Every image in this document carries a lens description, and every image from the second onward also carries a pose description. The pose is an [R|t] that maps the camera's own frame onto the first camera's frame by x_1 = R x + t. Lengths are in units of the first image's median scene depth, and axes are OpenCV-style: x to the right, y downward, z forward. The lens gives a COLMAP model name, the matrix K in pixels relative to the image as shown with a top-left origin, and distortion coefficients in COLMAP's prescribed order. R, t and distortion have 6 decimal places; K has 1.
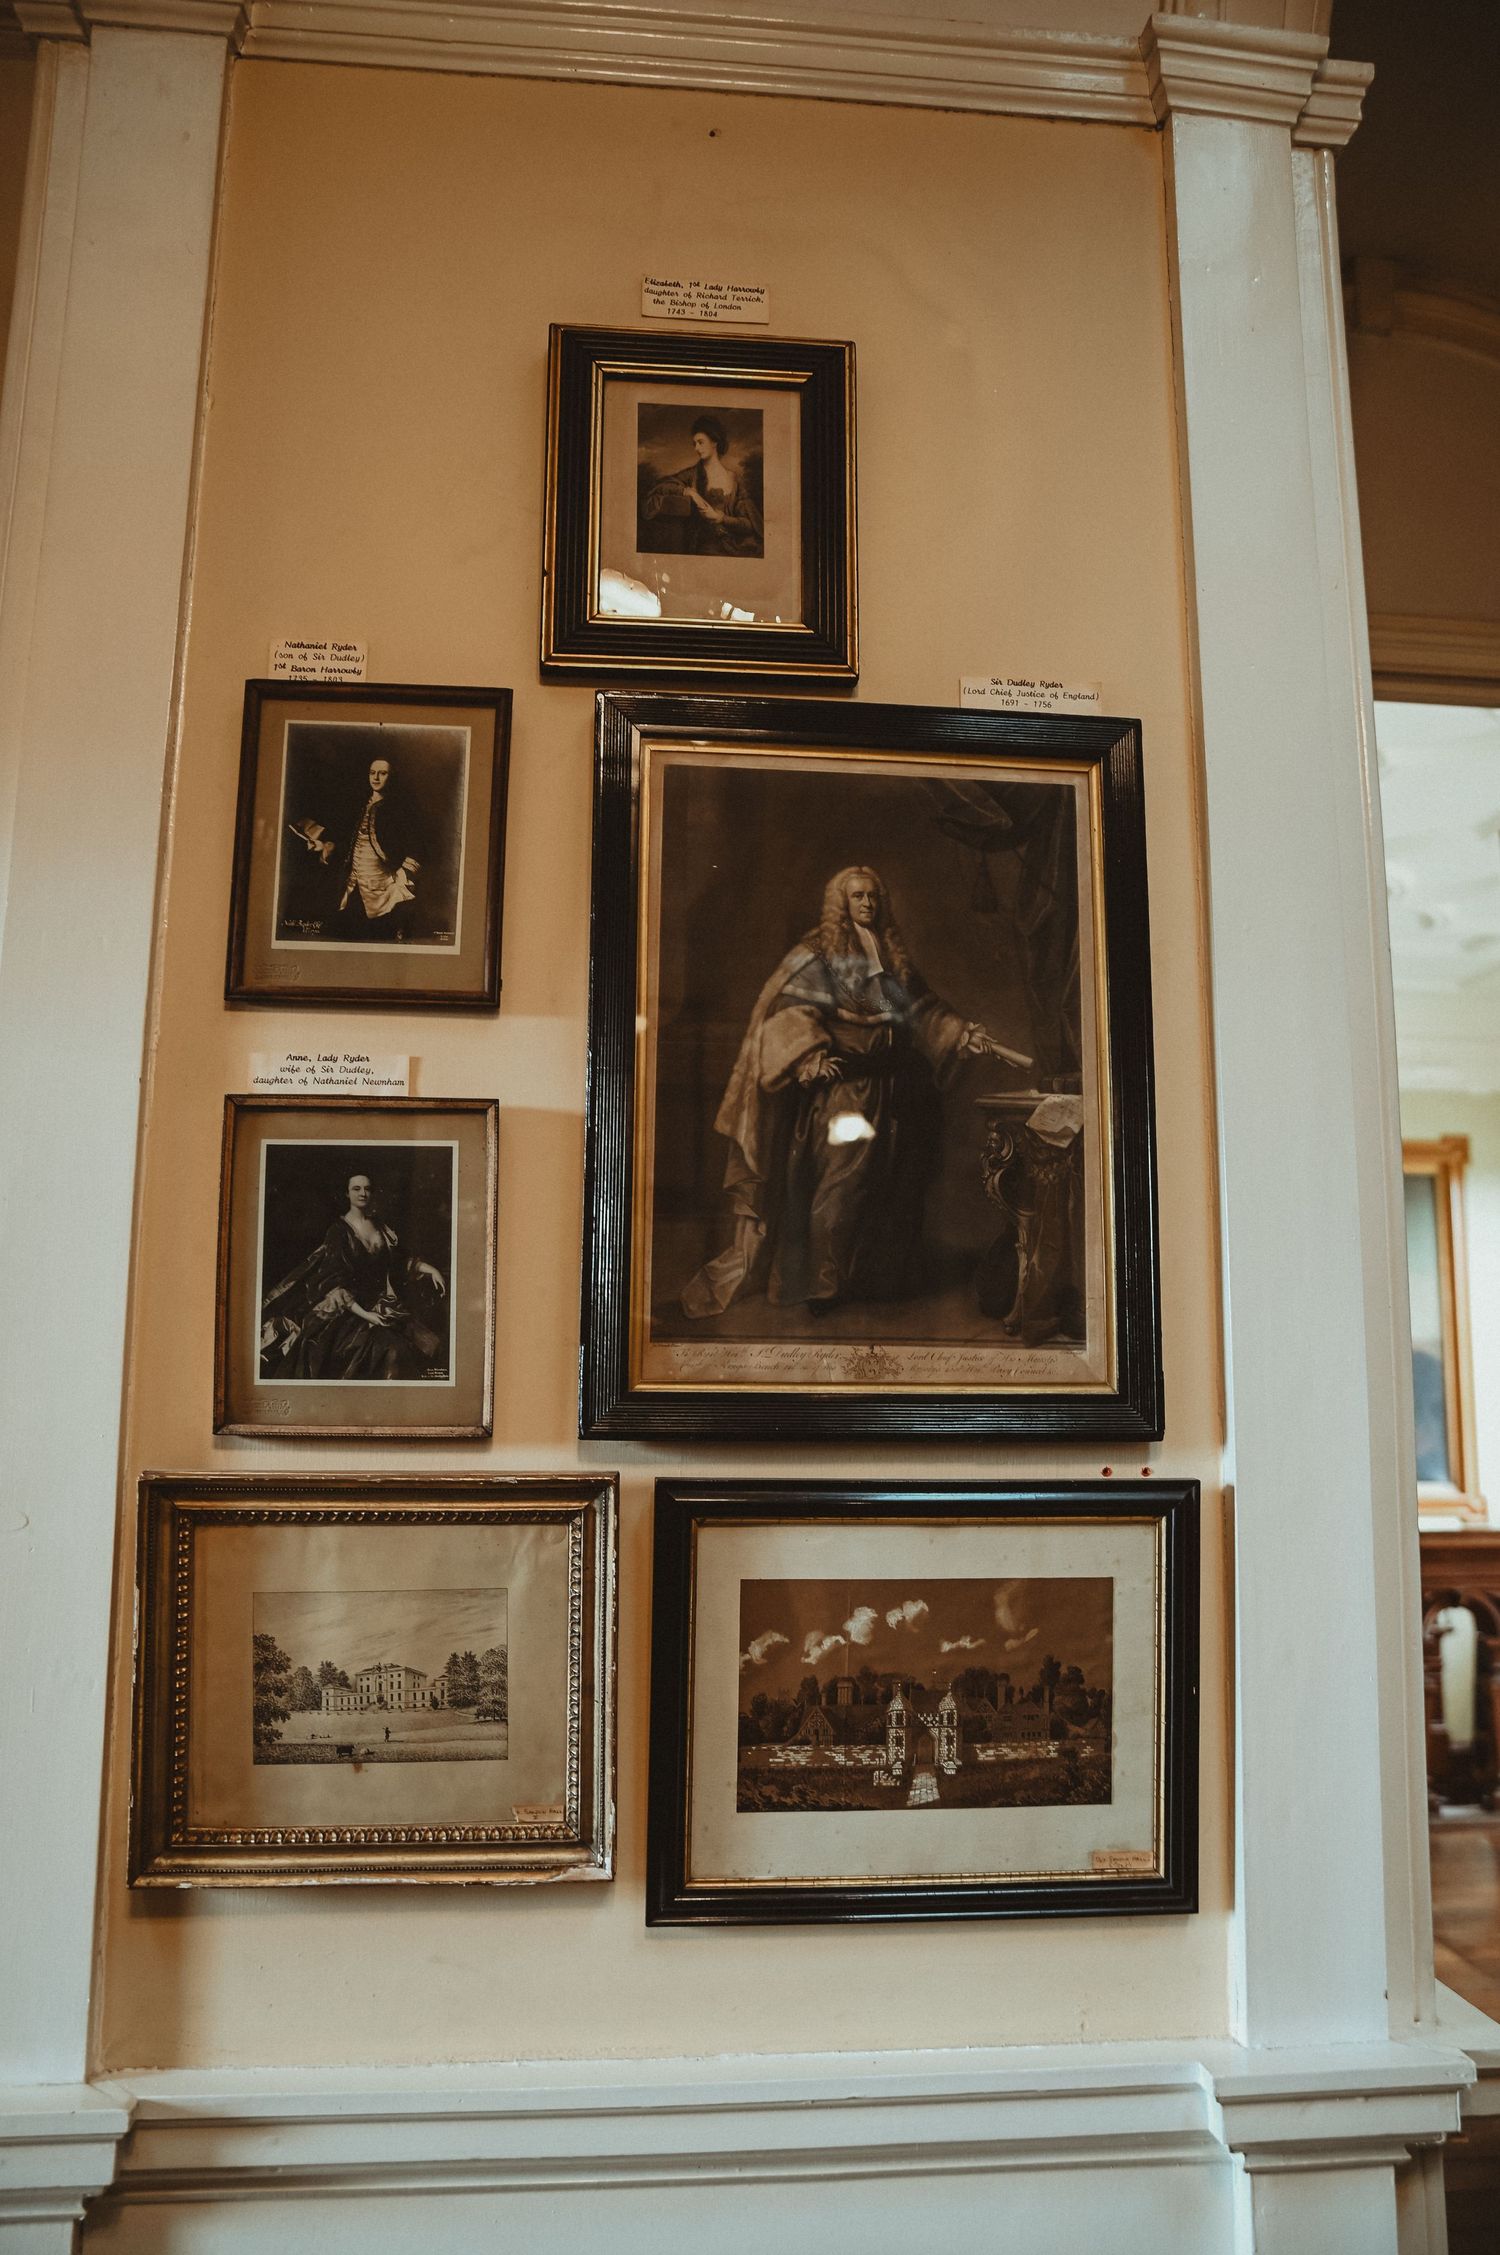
lens RADIAL K [[1622.8, 0, 750.0], [0, 1622.8, 1127.5], [0, 0, 1]] dist [-0.114229, 0.086309]
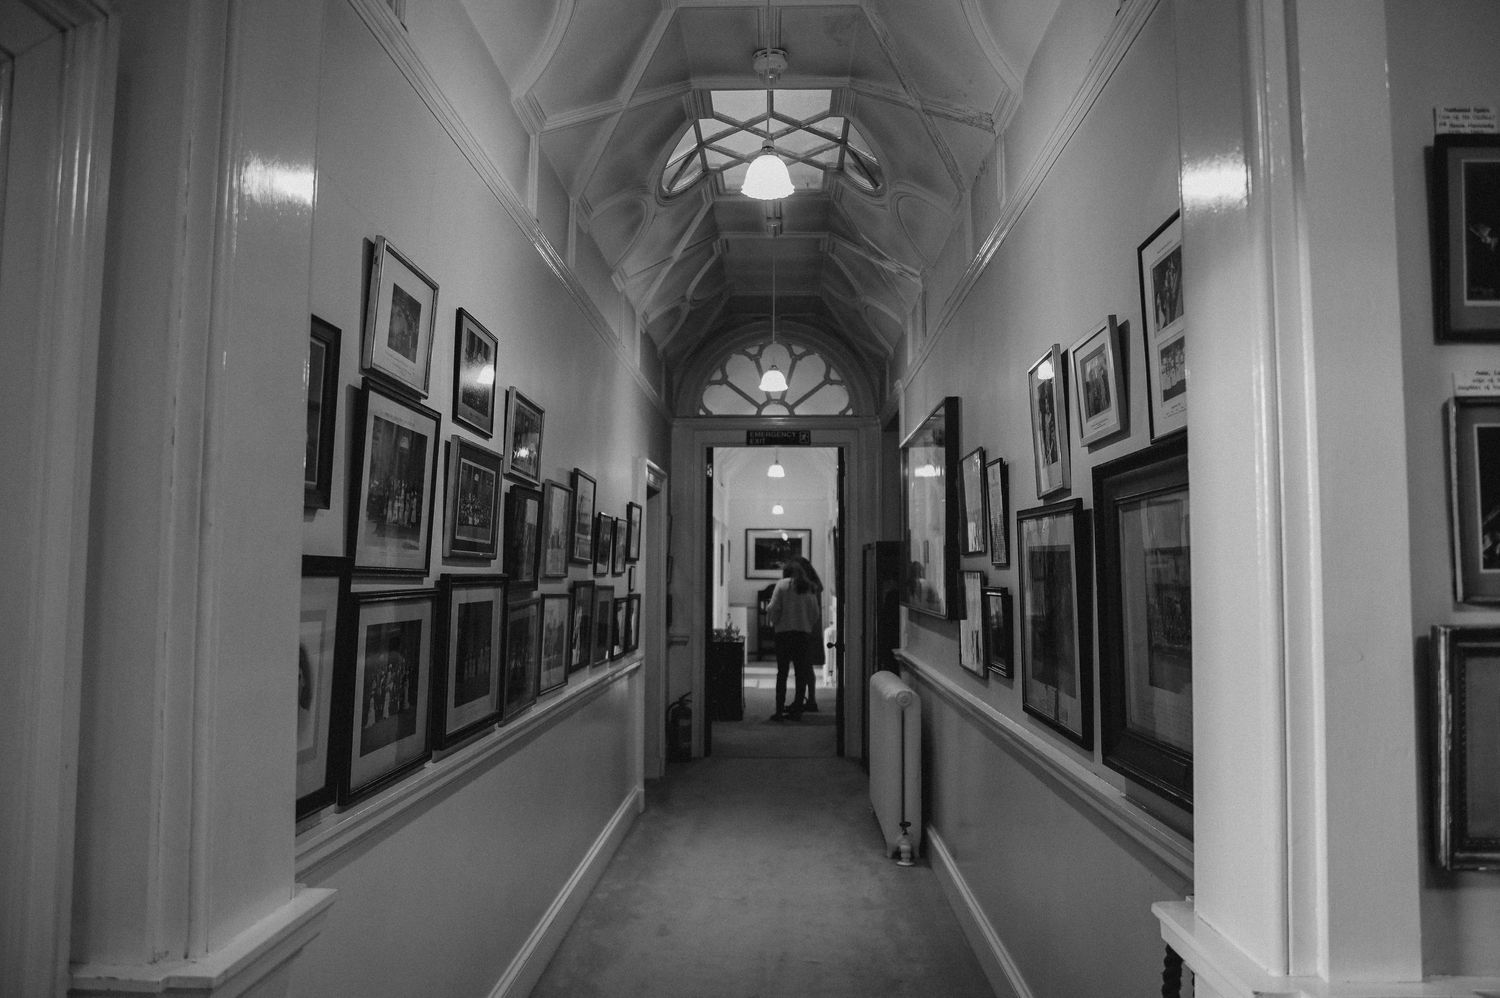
lens RADIAL K [[1079.5, 0, 750.0], [0, 1079.5, 499.0], [0, 0, 1]] dist [-0.114229, 0.086309]
pose [[0.992028, -0.012059, -0.125443, -0.885014], [0.023283, 0.995813, 0.088401, -0.026914], [0.123852, -0.090617, 0.988155, -0.144034]]
